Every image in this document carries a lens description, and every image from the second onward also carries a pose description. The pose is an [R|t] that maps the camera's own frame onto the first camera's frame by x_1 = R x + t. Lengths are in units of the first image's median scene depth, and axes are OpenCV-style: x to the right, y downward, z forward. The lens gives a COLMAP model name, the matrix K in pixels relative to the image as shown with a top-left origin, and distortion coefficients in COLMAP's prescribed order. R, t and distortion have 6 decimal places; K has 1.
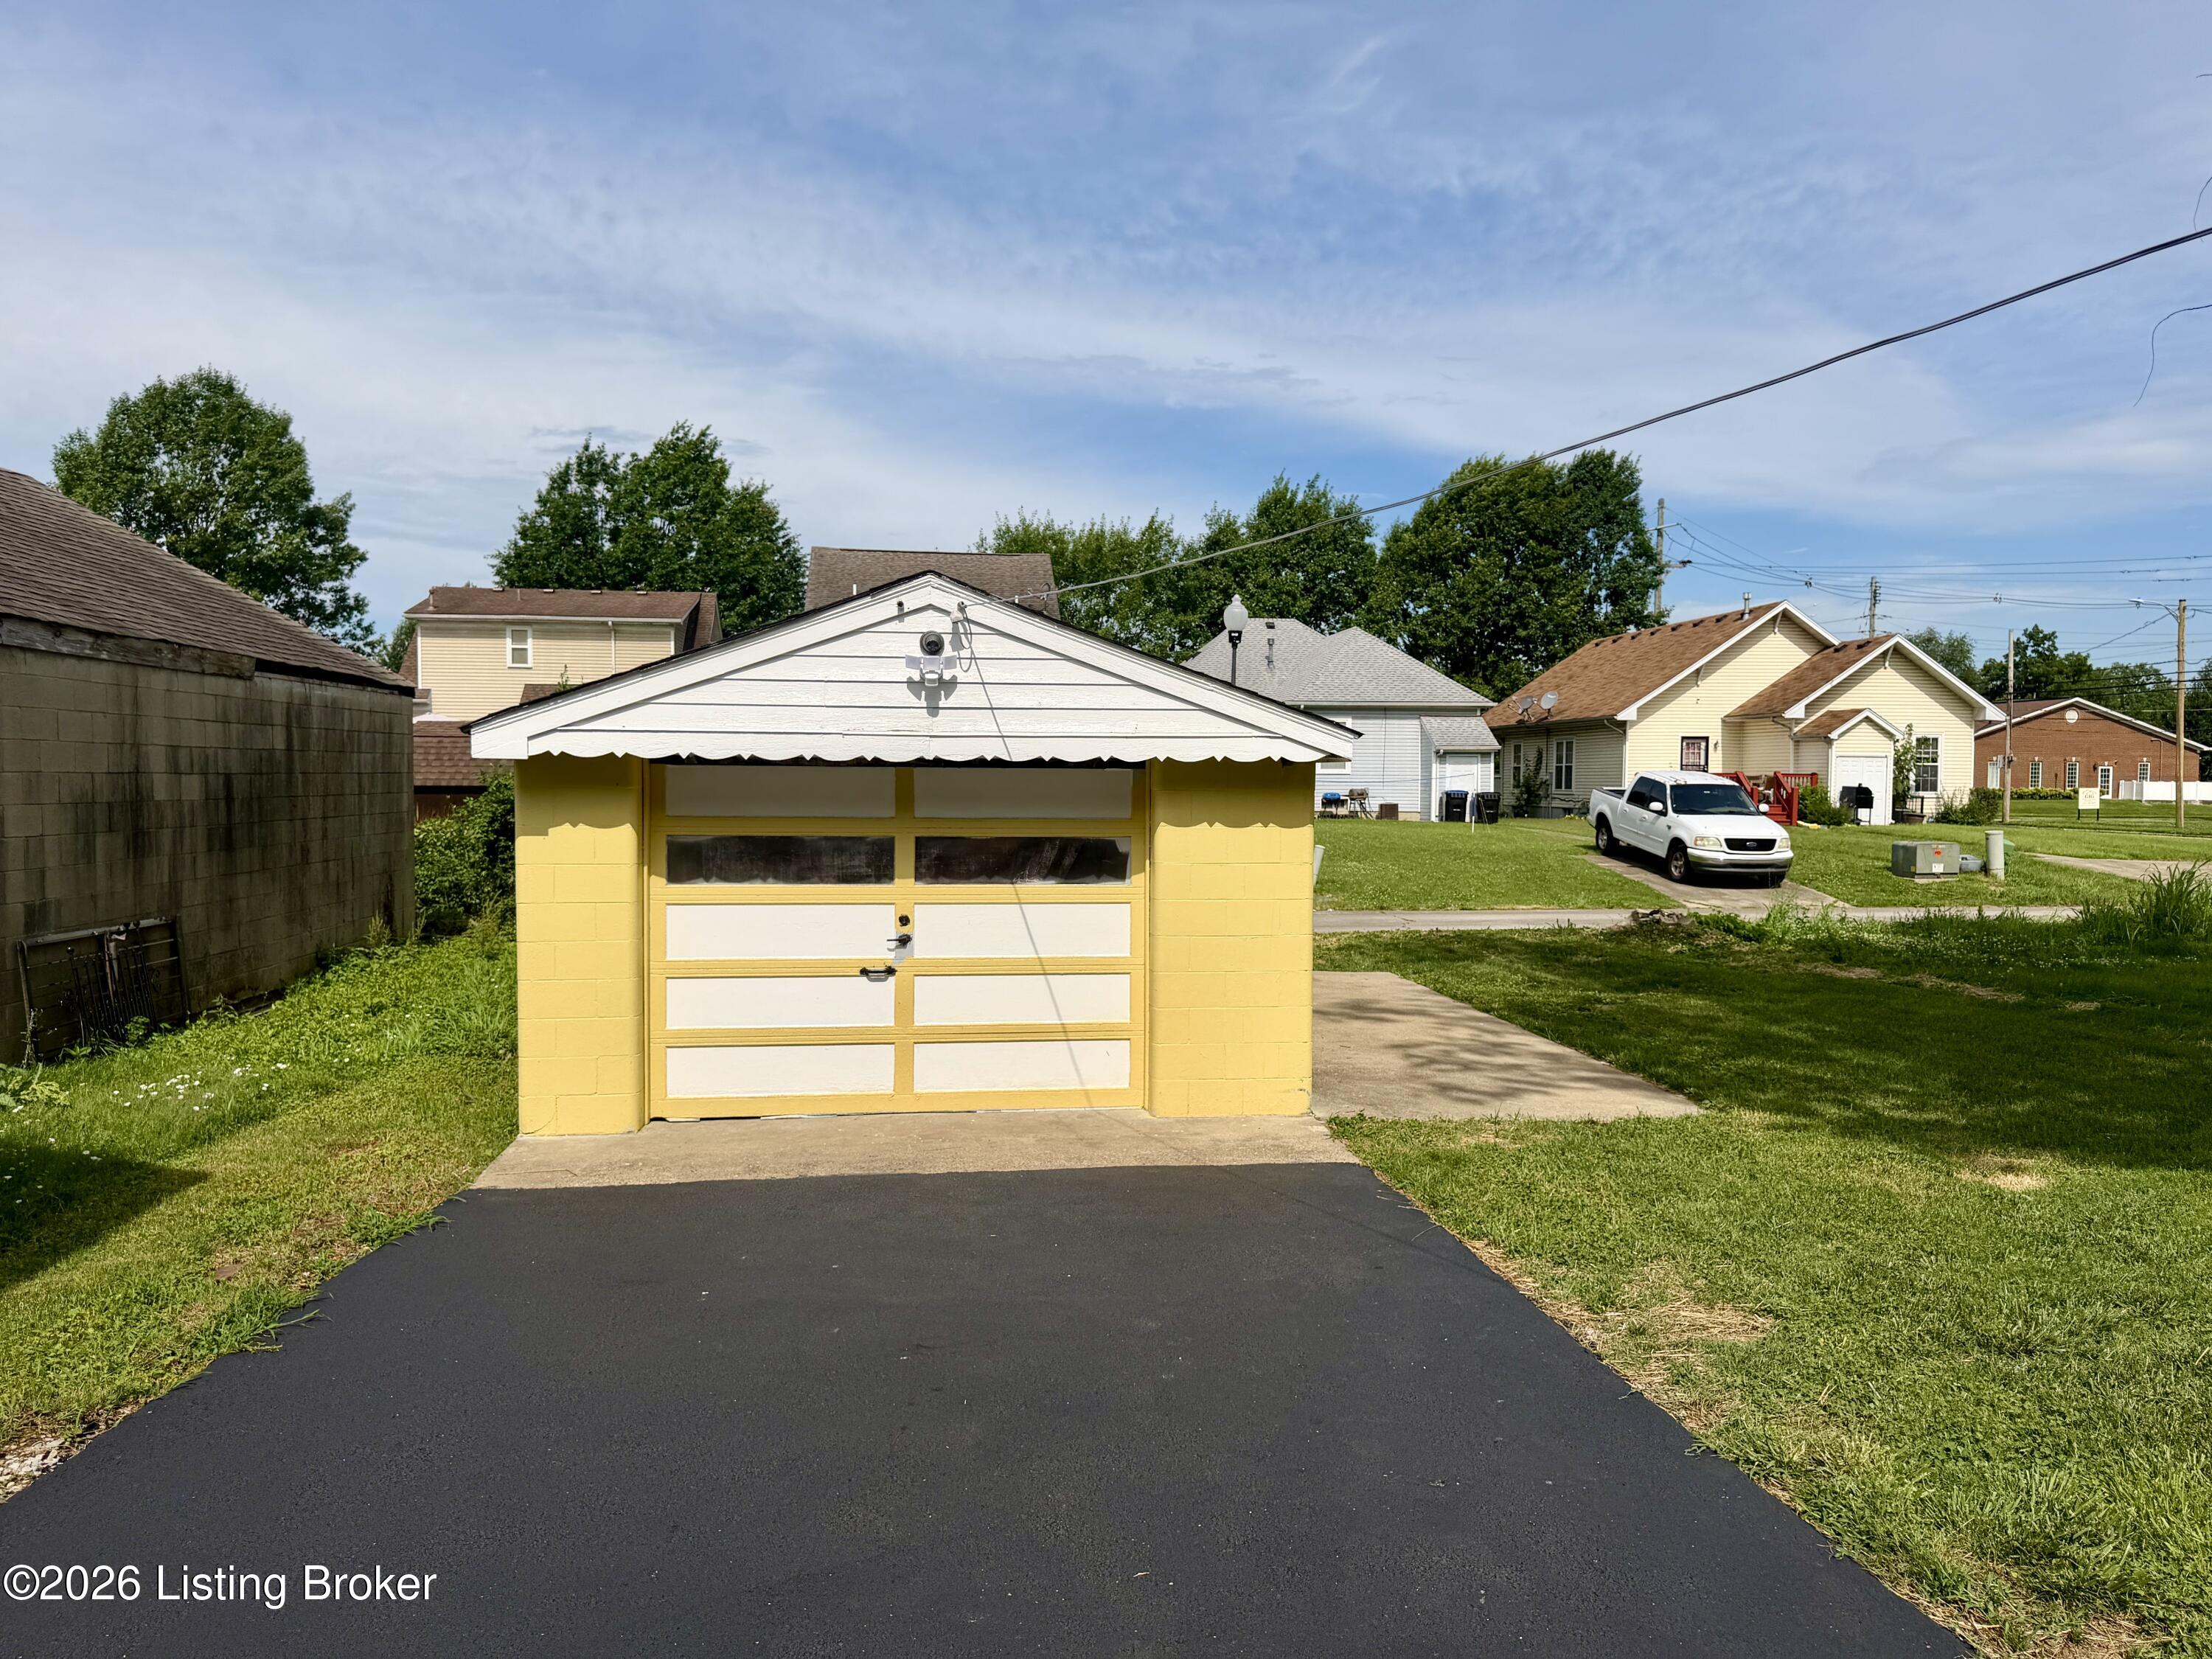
lens RADIAL K [[1573.0, 0, 1190.8], [0, 1573.0, 831.6], [0, 0, 1]] dist [0.037996, -0.035895]
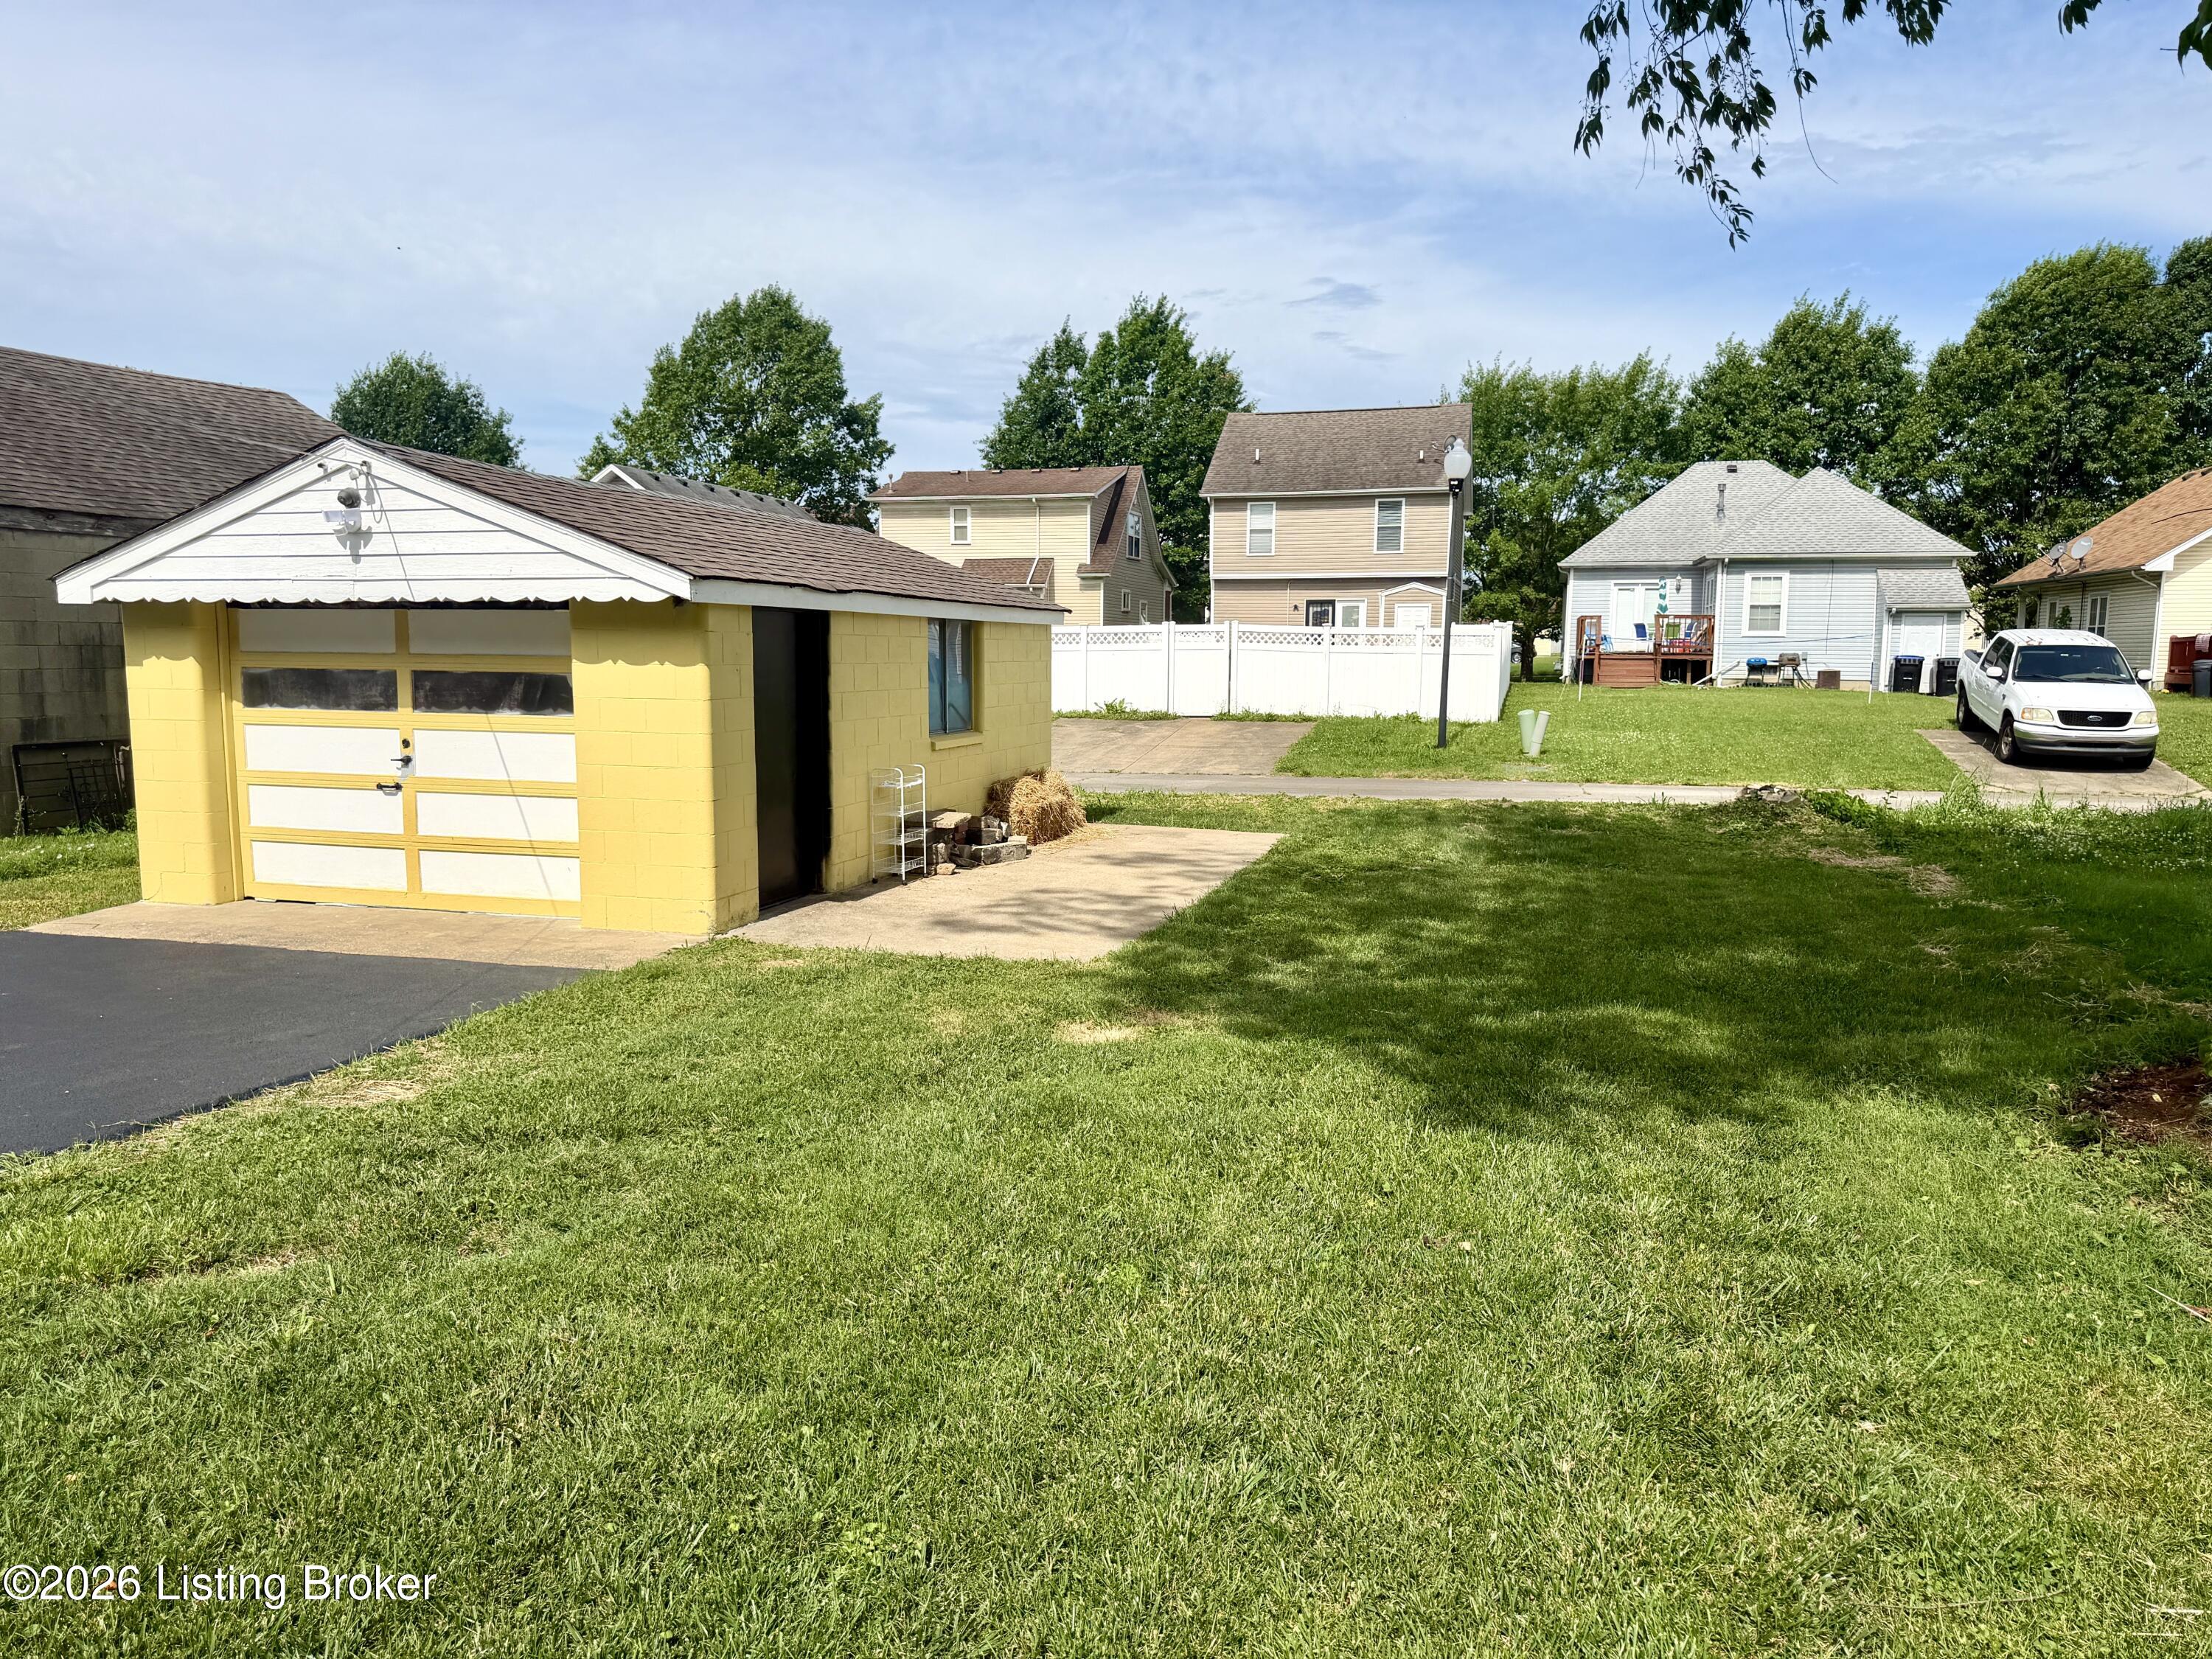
lens RADIAL K [[1573.0, 0, 1108.8], [0, 1573.0, 841.9], [0, 0, 1]] dist [0.037996, -0.035895]
pose [[0.913449, 0.049712, -0.403905, 0.653726], [-0.013982, 0.995759, 0.090935, 0.013294], [0.406713, -0.077417, 0.910270, 0.124548]]
